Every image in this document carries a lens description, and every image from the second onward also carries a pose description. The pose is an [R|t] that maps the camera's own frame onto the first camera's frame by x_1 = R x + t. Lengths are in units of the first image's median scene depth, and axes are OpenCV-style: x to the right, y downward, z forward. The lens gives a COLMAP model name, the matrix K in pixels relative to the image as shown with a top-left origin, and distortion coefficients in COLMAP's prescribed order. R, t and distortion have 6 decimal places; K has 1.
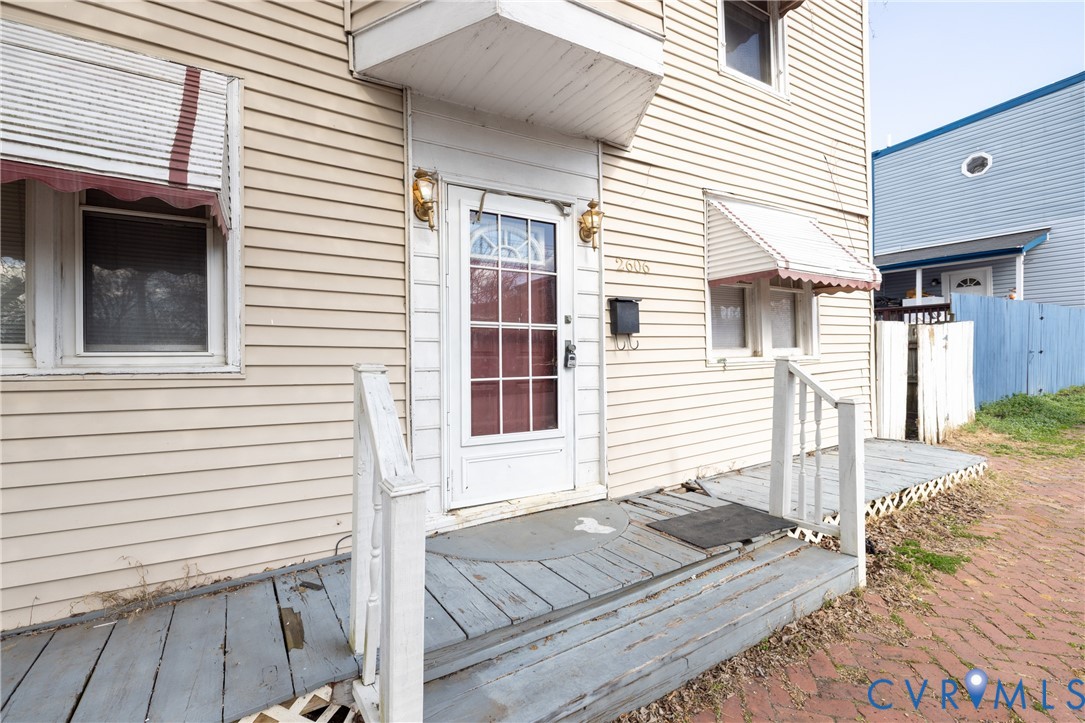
lens RADIAL K [[474.1, 0, 542.5], [0, 474.1, 361.5], [0, 0, 1]] dist [-0.000093, -0.000003]
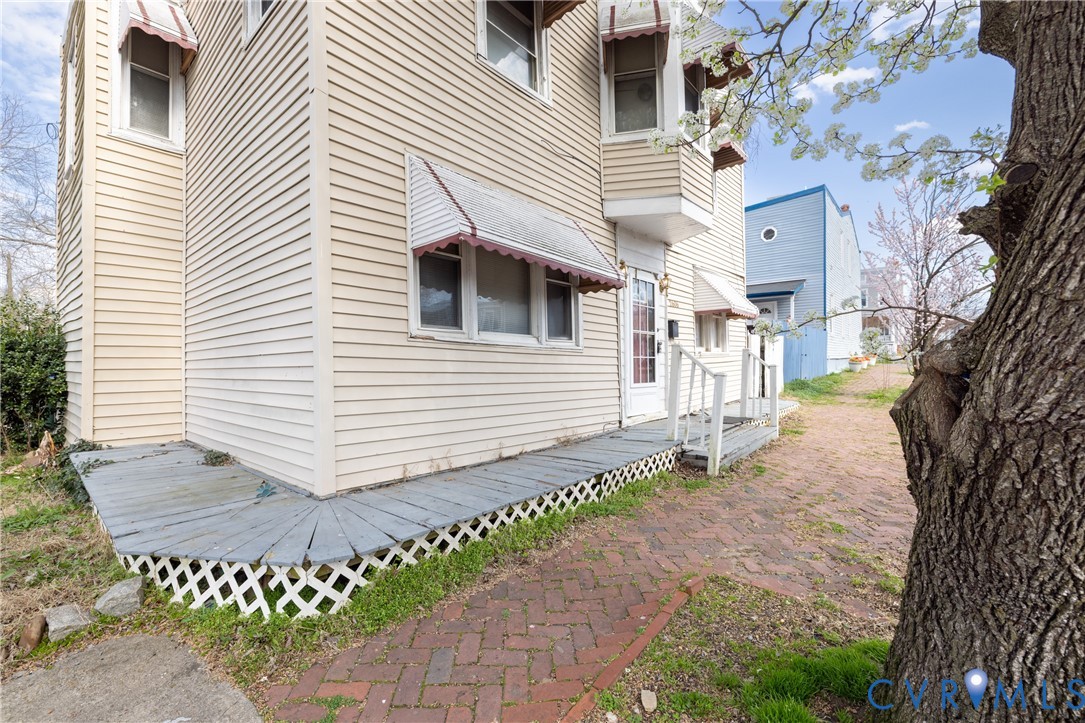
lens RADIAL K [[488.9, 0, 540.9], [0, 488.9, 373.0], [0, 0, 1]] dist [-0.001338, -0.000146]
pose [[0.938742, -0.004724, 0.344587, -1.124001], [0.003504, 0.999985, 0.004165, 0.085796], [-0.344602, -0.002703, 0.938745, -0.803821]]
